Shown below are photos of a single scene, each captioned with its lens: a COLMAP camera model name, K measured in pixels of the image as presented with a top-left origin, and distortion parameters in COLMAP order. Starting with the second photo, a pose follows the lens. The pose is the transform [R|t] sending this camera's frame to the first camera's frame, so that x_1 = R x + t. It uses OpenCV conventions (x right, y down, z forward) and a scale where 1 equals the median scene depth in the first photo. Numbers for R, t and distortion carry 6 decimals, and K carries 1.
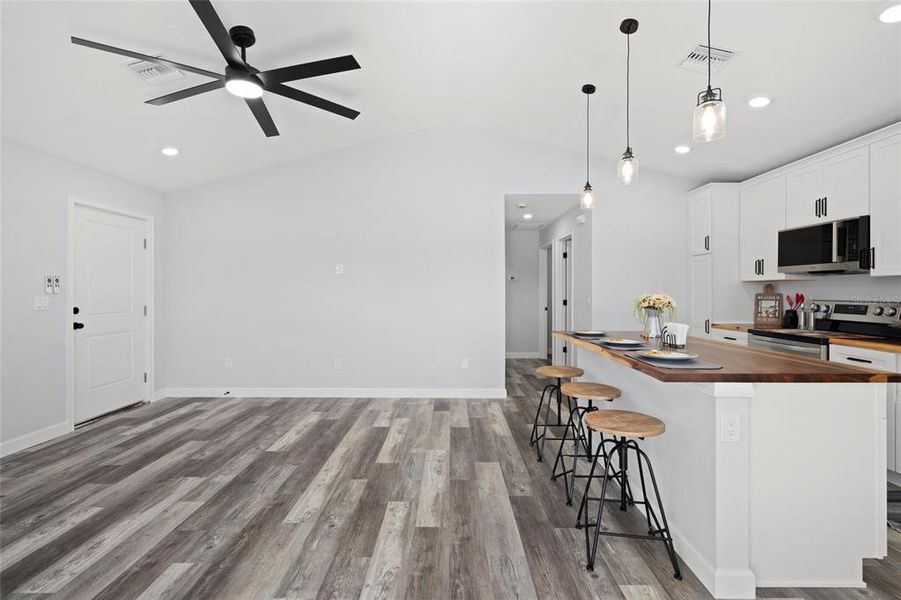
lens RADIAL K [[410.3, 0, 447.9], [0, 410.3, 292.6], [0, 0, 1]] dist [-0.000948, 0.000039]
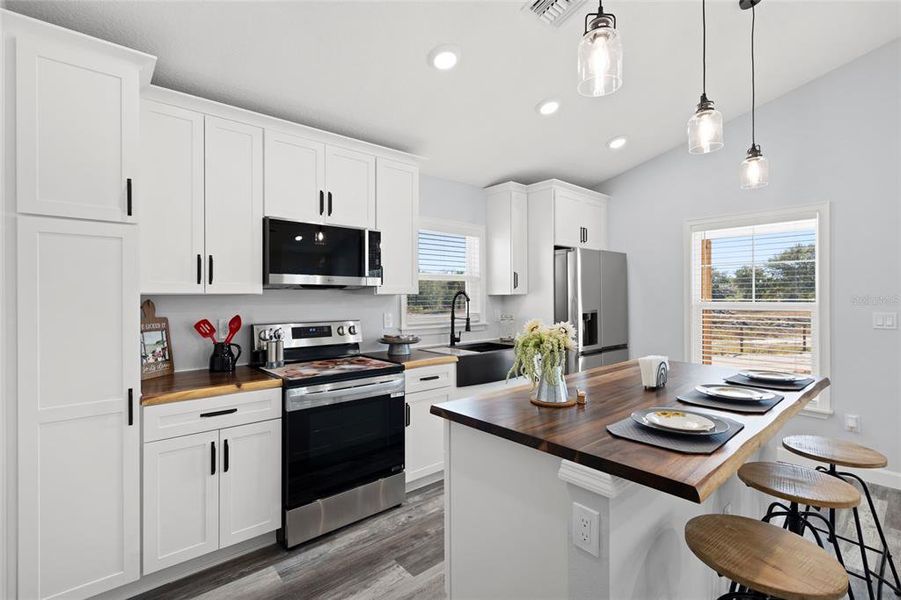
lens RADIAL K [[415.0, 0, 449.8], [0, 415.0, 297.3], [0, 0, 1]] dist [0.000352, 0.000553]
pose [[-0.660520, 0.001623, 0.750807, 0.175740], [0.005197, 0.999984, 0.002410, -0.031817], [-0.750790, 0.005493, -0.660518, 1.420117]]
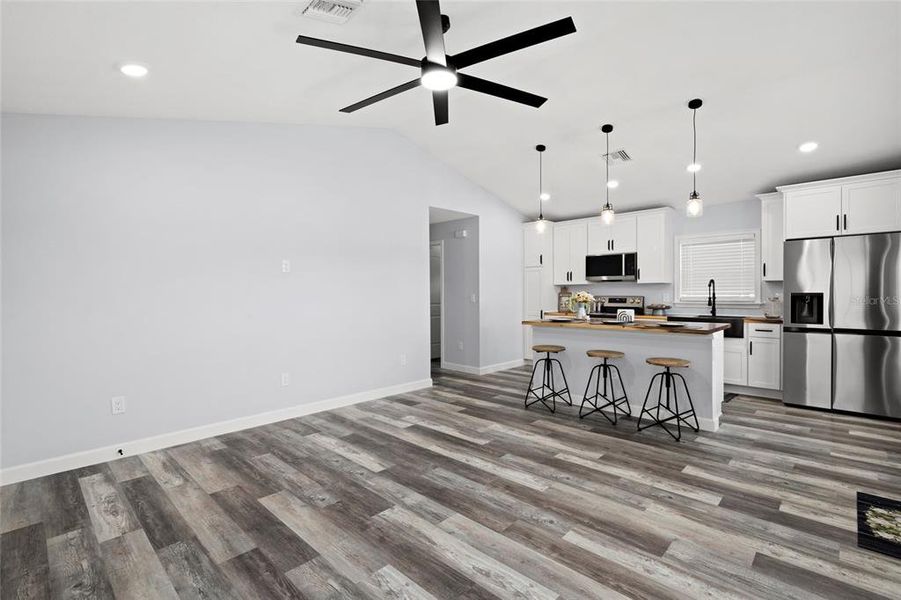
lens RADIAL K [[415.0, 0, 449.8], [0, 415.0, 297.3], [0, 0, 1]] dist [0.000352, 0.000553]
pose [[0.687560, -0.014778, 0.725977, -0.979455], [0.008822, 0.999889, 0.011999, -0.003379], [-0.726074, -0.001845, 0.687615, 0.262958]]
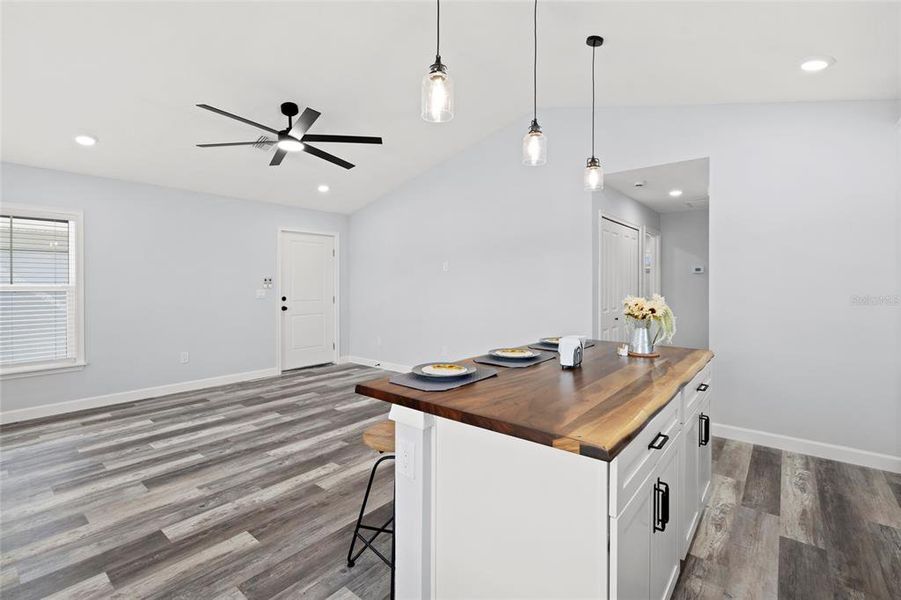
lens RADIAL K [[410.7, 0, 446.5], [0, 410.7, 284.6], [0, 0, 1]] dist [0.000444, -0.000037]
pose [[0.773007, 0.003989, -0.634385, 0.677874], [-0.002277, 0.999991, 0.003513, -0.020631], [0.634393, -0.001271, 0.773009, 0.202791]]
